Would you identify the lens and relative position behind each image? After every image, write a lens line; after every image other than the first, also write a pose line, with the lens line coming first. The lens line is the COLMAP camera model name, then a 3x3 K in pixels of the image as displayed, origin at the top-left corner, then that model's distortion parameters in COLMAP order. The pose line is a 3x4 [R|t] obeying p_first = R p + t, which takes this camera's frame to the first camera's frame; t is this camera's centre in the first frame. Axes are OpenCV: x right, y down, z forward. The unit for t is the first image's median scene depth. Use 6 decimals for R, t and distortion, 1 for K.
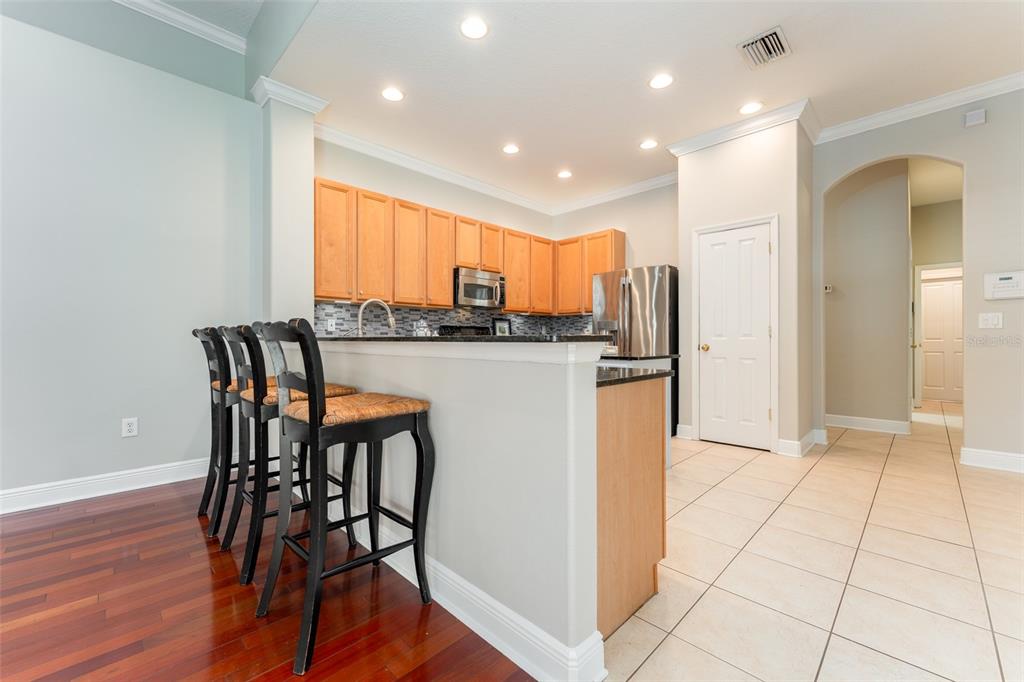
lens RADIAL K [[413.5, 0, 511.1], [0, 413.5, 341.4], [0, 0, 1]] dist [-0.003420, 0.000010]
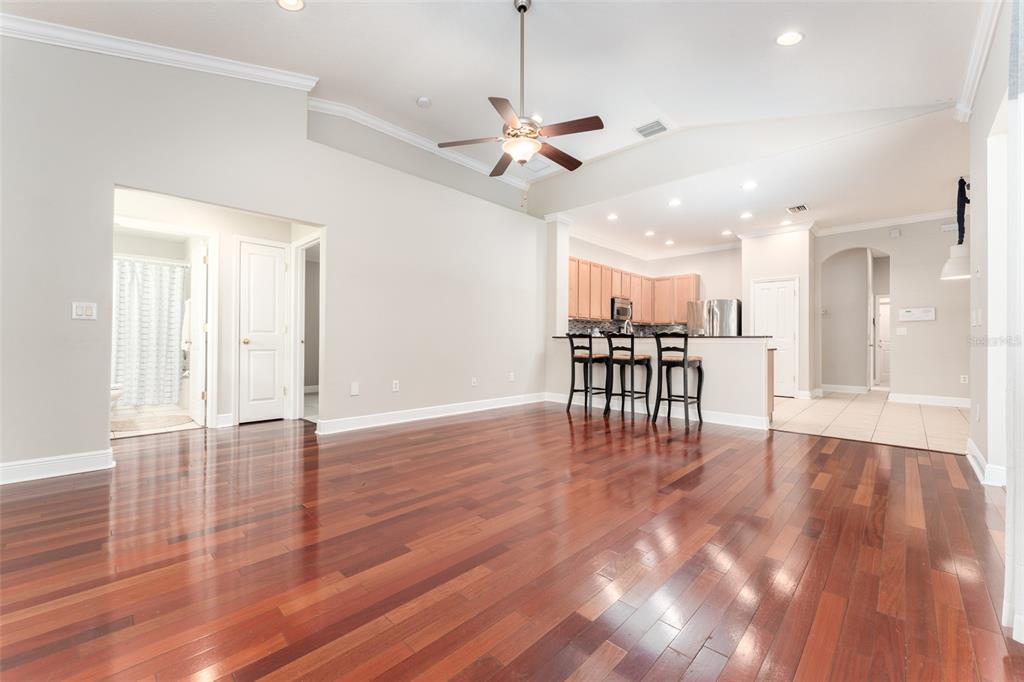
lens RADIAL K [[413.5, 0, 511.6], [0, 413.5, 342.3], [0, 0, 1]] dist [-0.003420, 0.000010]
pose [[0.999750, 0.006183, 0.021468, -0.628071], [-0.006055, 0.999963, -0.006058, 0.021304], [-0.021505, 0.005927, 0.999751, -0.768453]]
